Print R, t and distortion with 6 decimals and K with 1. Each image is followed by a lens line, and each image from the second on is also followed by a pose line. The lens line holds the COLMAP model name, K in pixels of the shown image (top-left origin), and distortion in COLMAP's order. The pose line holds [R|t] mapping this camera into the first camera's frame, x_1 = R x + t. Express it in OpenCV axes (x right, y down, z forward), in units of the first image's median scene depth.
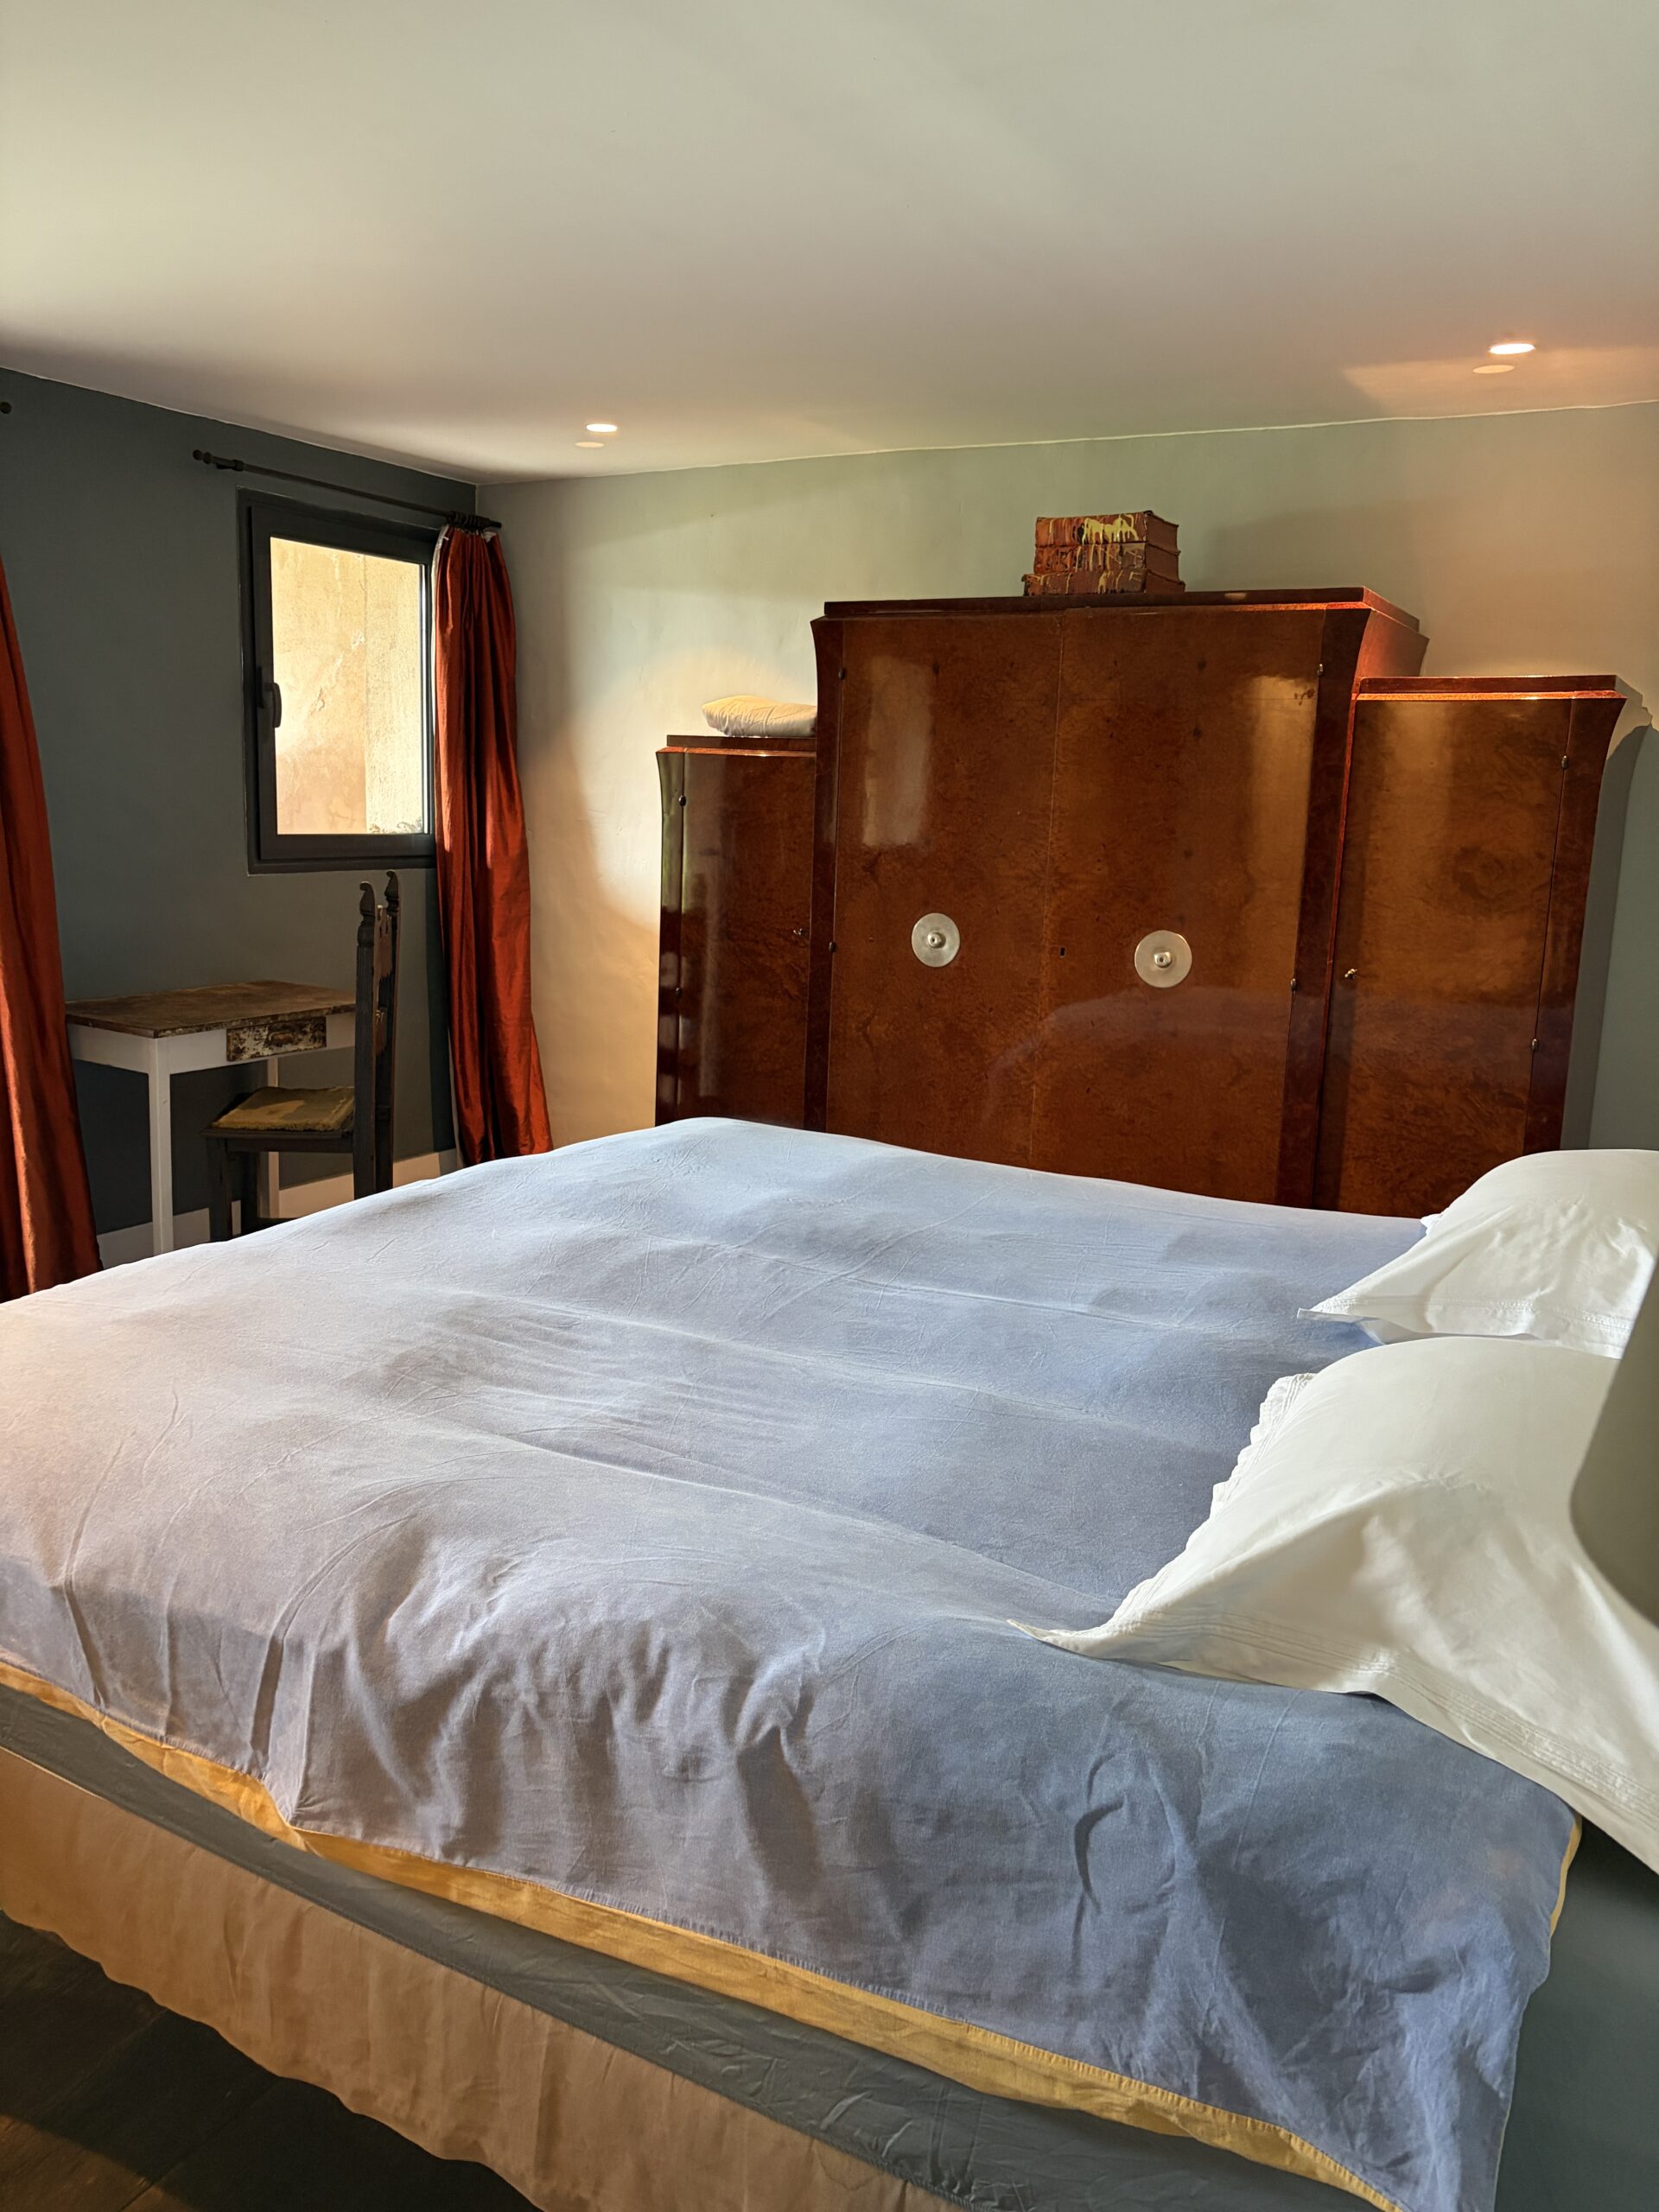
lens RADIAL K [[1698.8, 0, 815.1], [0, 1698.8, 1100.8], [0, 0, 1]] dist [0.034078, -0.038077]
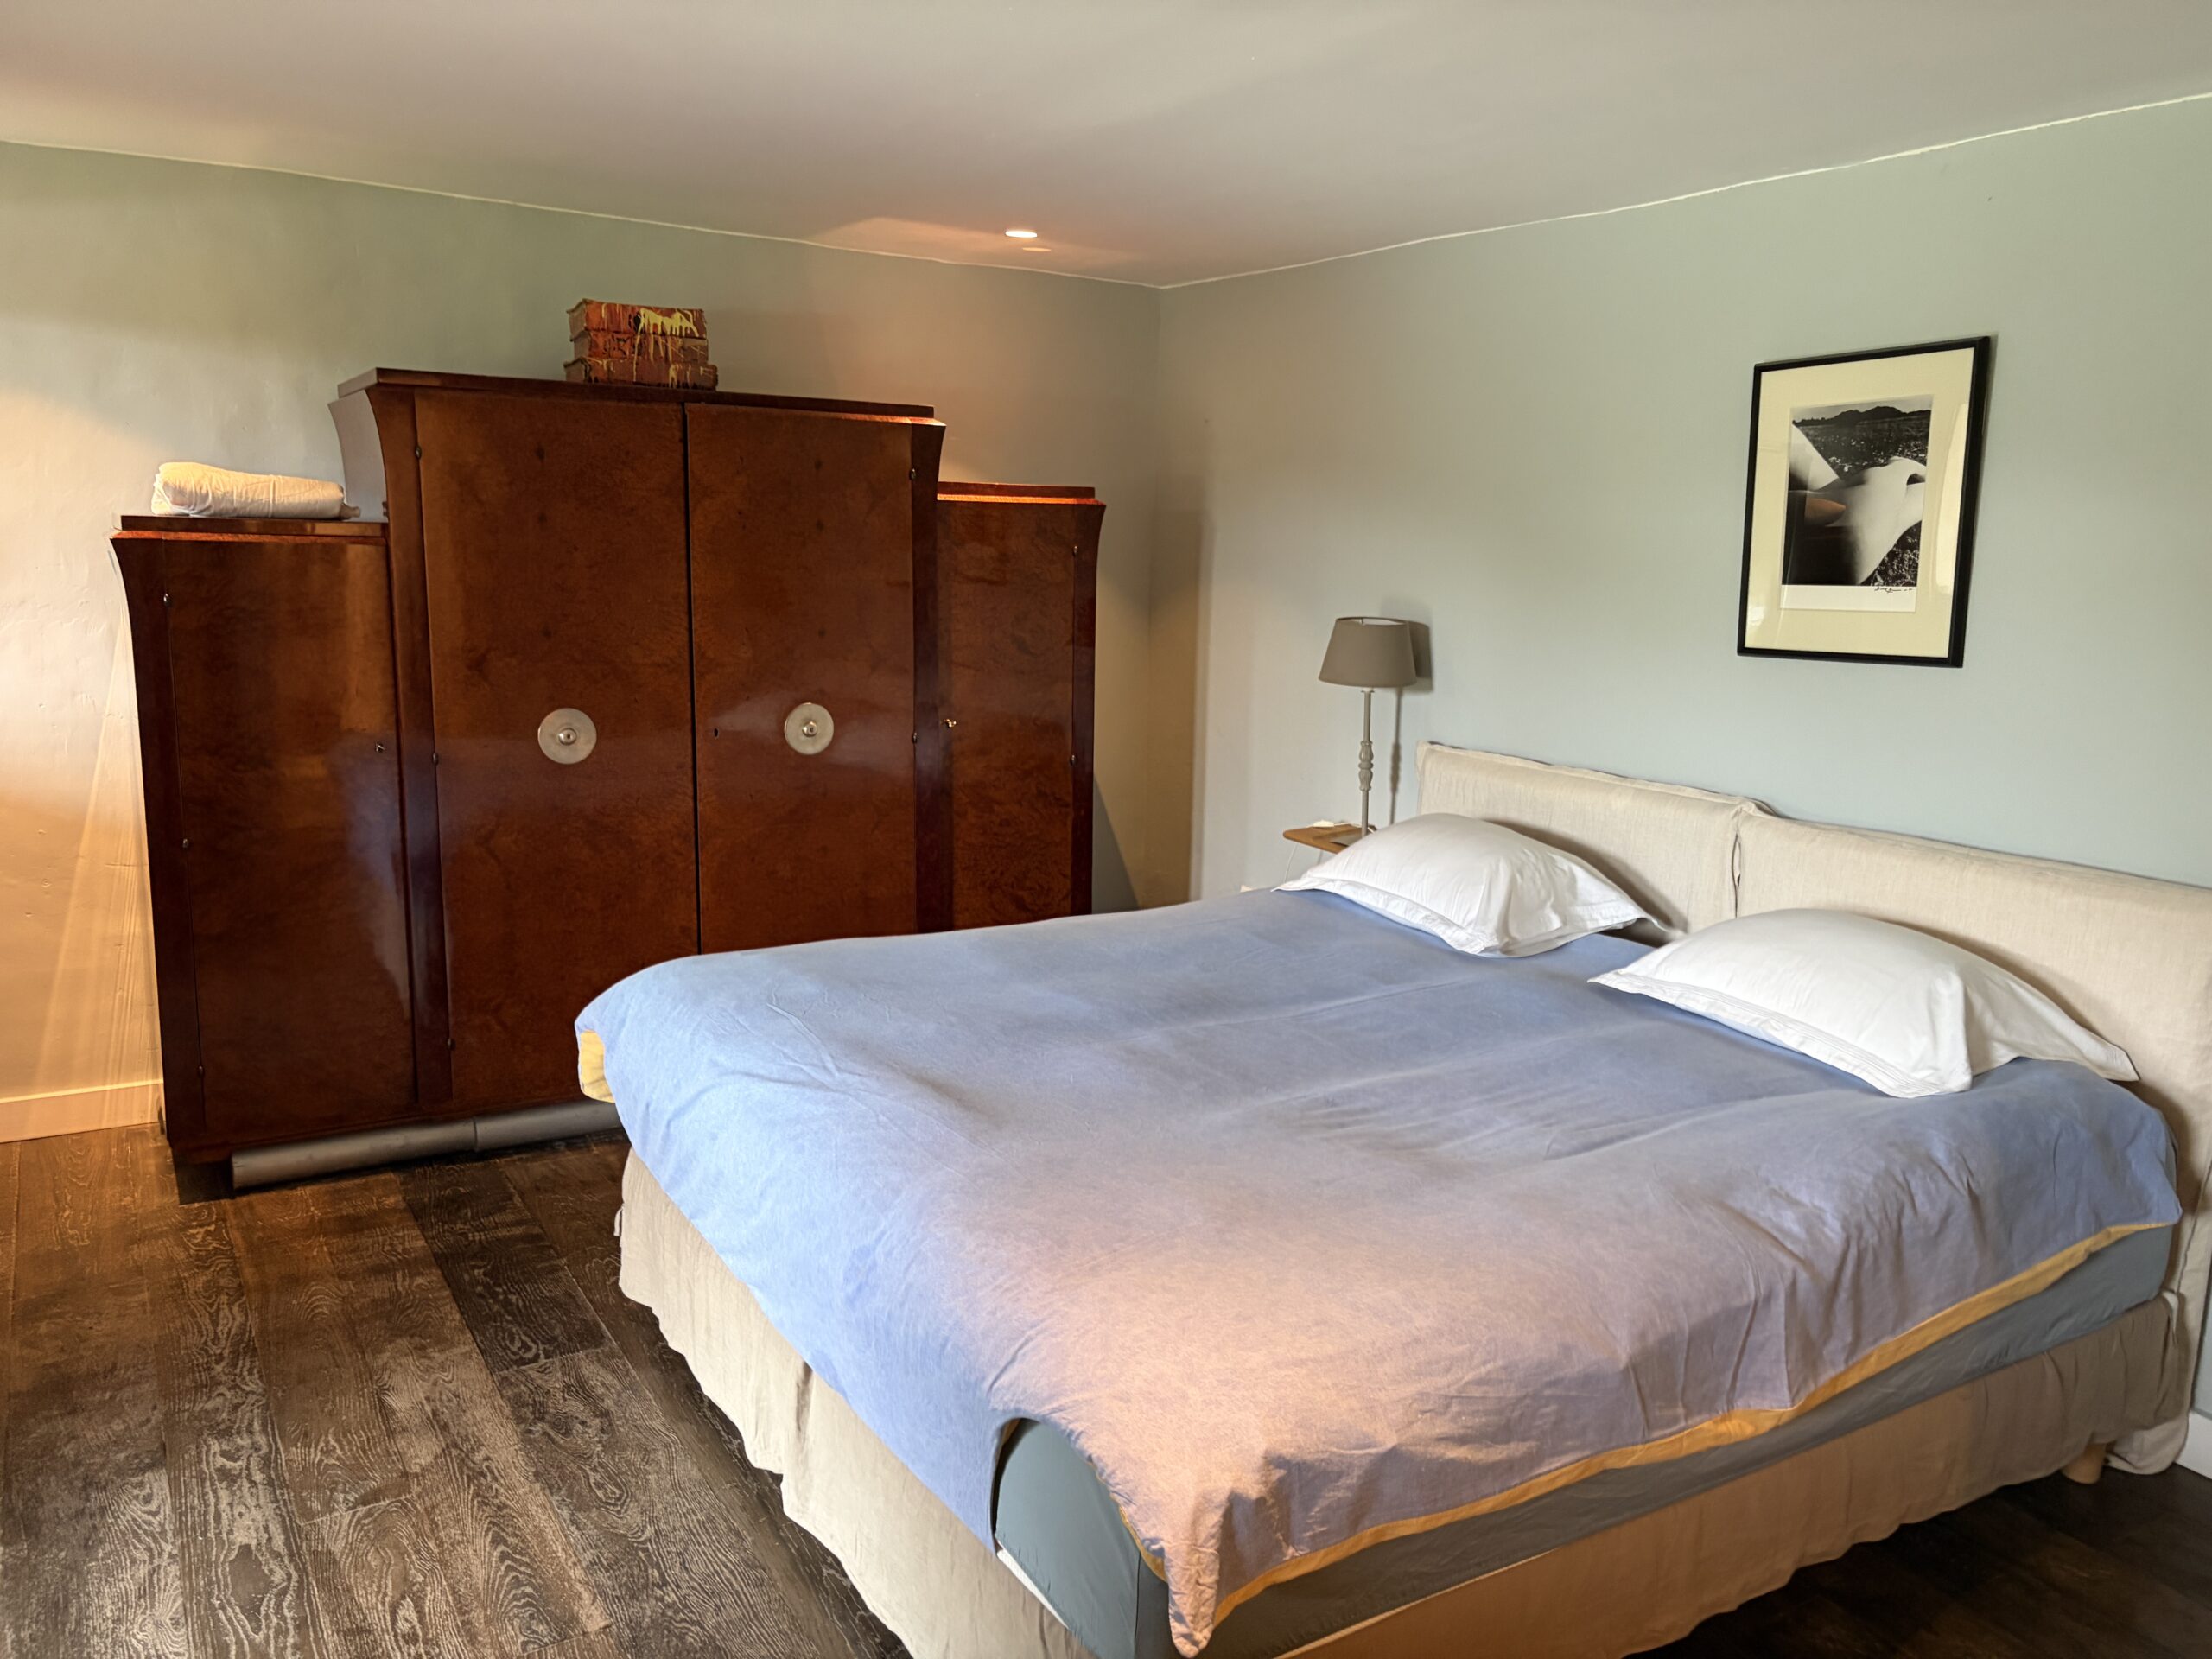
lens RADIAL K [[1698.8, 0, 1153.3], [0, 1698.8, 826.4], [0, 0, 1]] dist [0.034078, -0.038077]
pose [[0.464165, -0.175376, 0.868213, -1.064135], [0.144551, 0.982060, 0.121092, -0.197463], [-0.873874, 0.069295, 0.481189, 0.448495]]
